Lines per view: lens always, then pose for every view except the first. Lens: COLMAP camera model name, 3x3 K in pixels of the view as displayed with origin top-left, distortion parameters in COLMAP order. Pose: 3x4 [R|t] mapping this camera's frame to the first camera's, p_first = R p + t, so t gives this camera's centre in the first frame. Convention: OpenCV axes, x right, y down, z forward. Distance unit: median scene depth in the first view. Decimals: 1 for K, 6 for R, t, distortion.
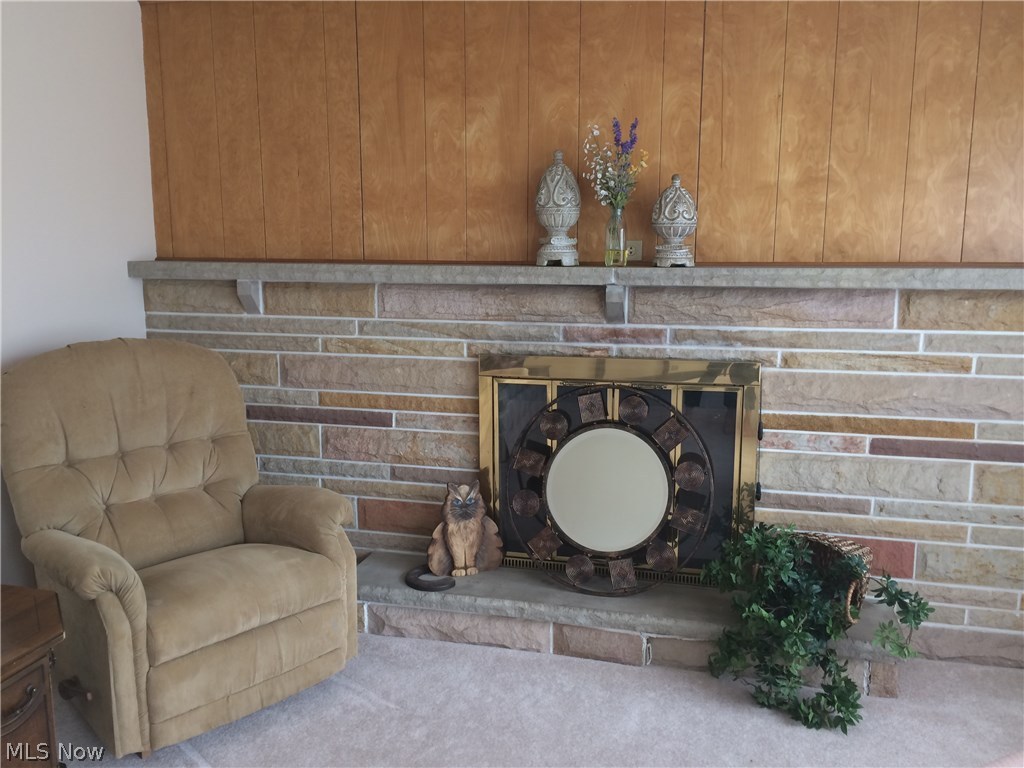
lens RADIAL K [[862.4, 0, 512.0], [0, 862.4, 384.0], [0, 0, 1]] dist [0.053759, -0.059818]
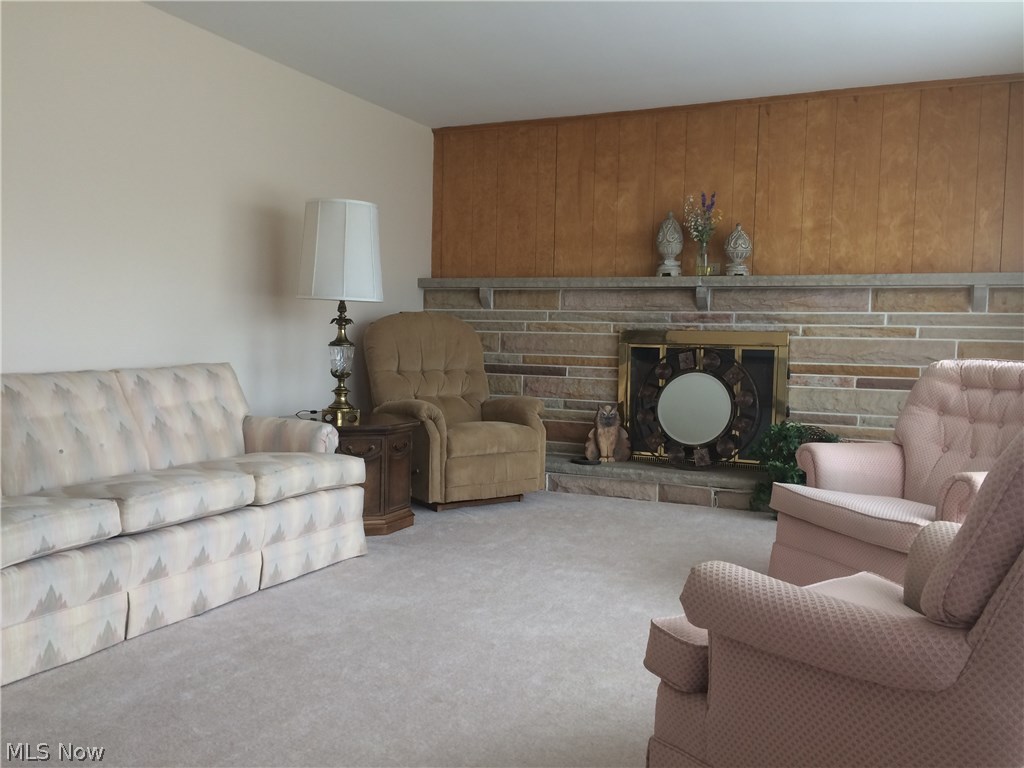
lens RADIAL K [[862.4, 0, 512.0], [0, 862.4, 384.0], [0, 0, 1]] dist [0.053759, -0.059818]
pose [[0.984460, 0.030302, -0.172977, 0.051314], [-0.049143, 0.993183, -0.105701, 0.272648], [0.168595, 0.112559, 0.979238, -0.709349]]
